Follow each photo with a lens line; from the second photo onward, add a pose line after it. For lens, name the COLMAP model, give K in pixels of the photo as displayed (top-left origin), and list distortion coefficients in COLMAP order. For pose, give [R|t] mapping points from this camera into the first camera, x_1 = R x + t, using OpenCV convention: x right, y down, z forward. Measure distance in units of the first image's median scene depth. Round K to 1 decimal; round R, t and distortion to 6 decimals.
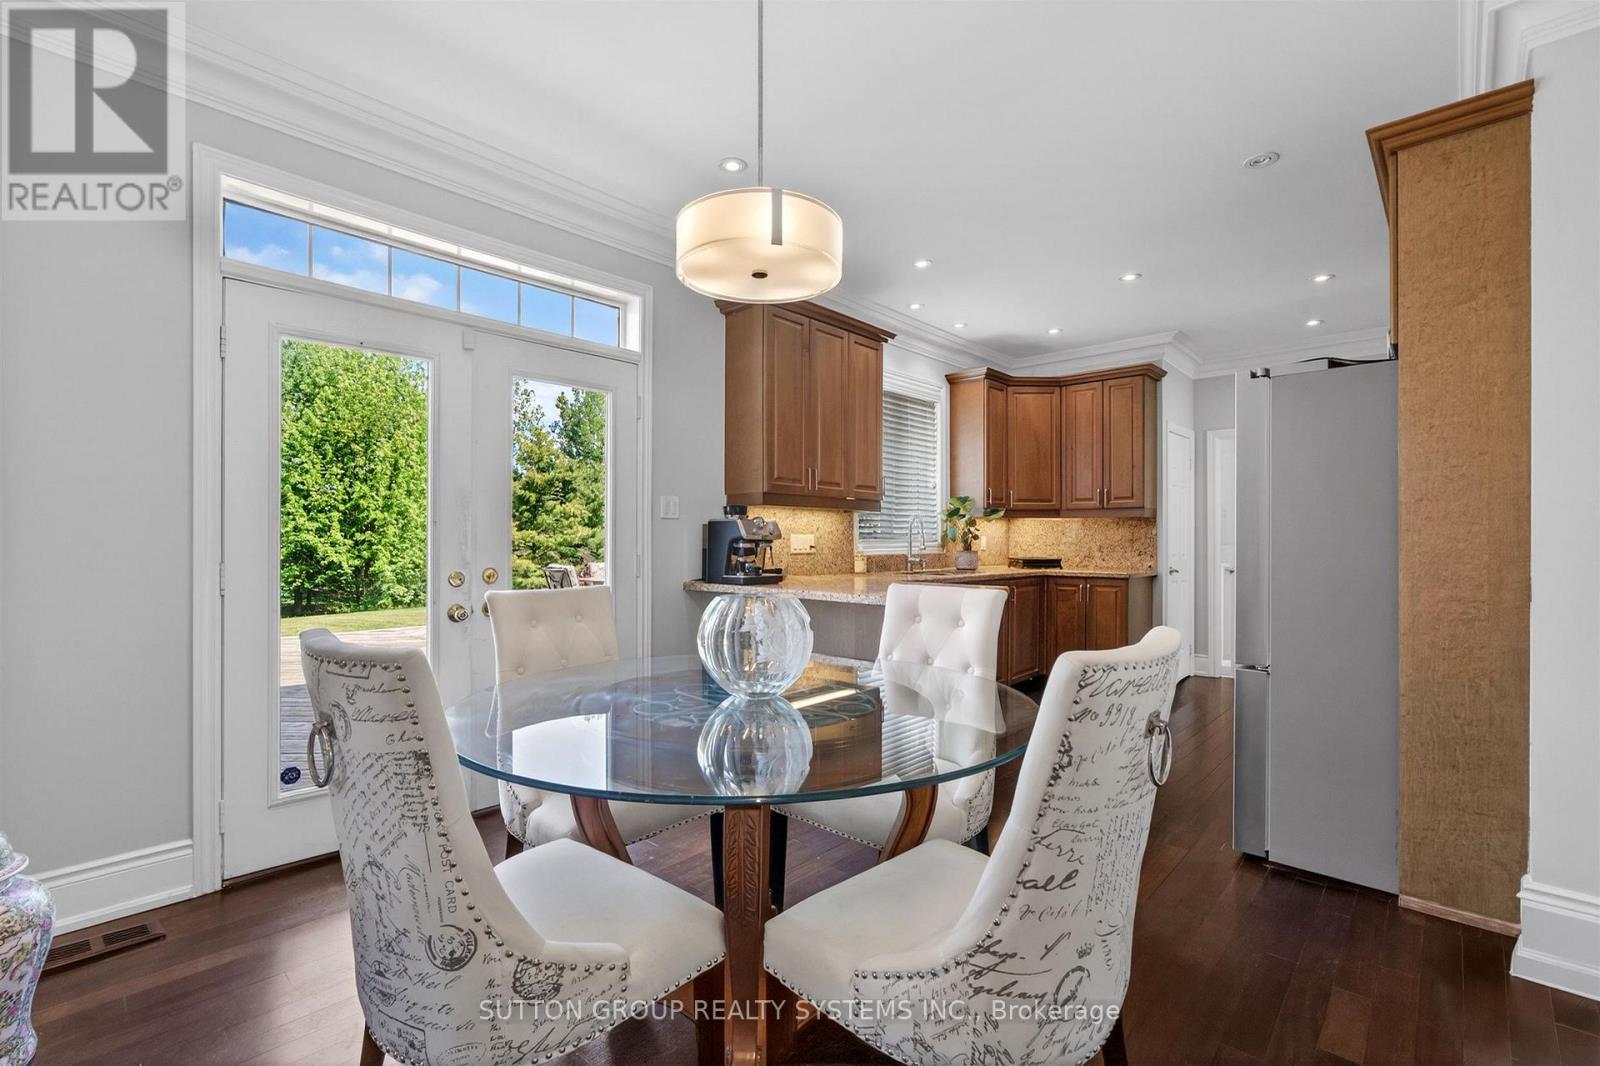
lens RADIAL K [[720.1, 0, 796.8], [0, 720.1, 531.9], [0, 0, 1]] dist [-0.003583, 0.000313]
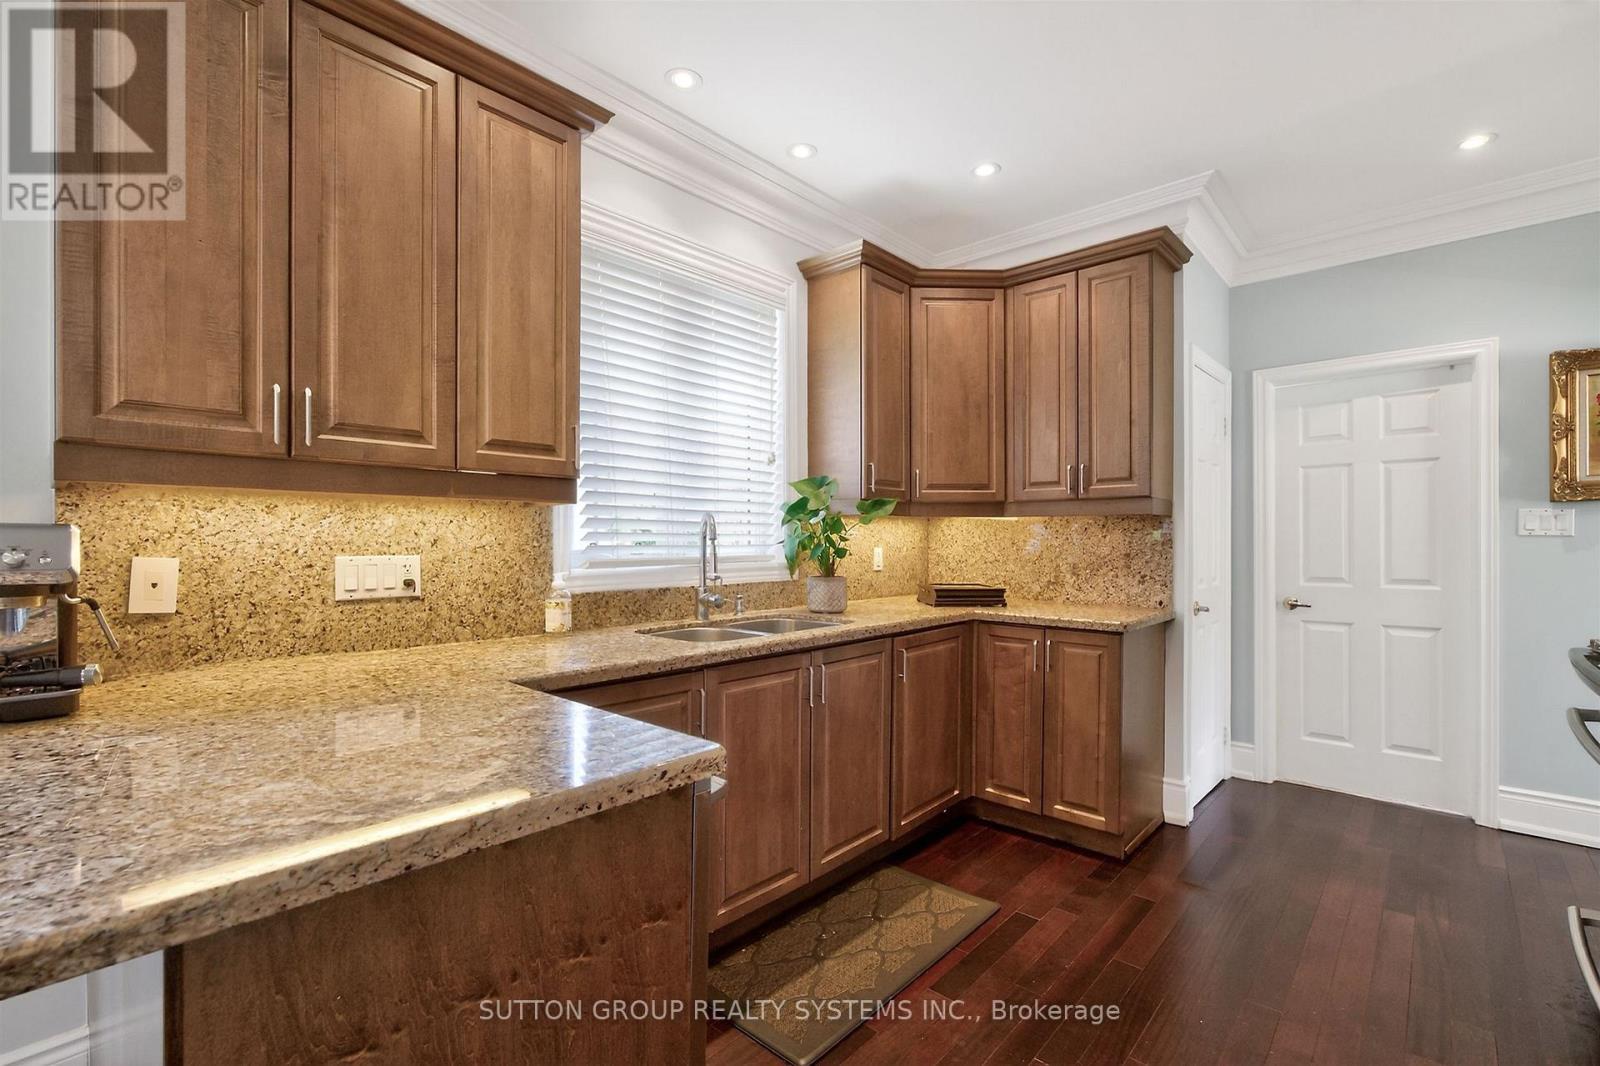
lens RADIAL K [[720.1, 0, 790.5], [0, 720.1, 537.0], [0, 0, 1]] dist [-0.003583, 0.000313]
pose [[0.999995, -0.003003, -0.000226, 0.205789], [0.003005, 0.999972, 0.006915, -0.007856], [0.000205, -0.006916, 0.999976, 0.447247]]
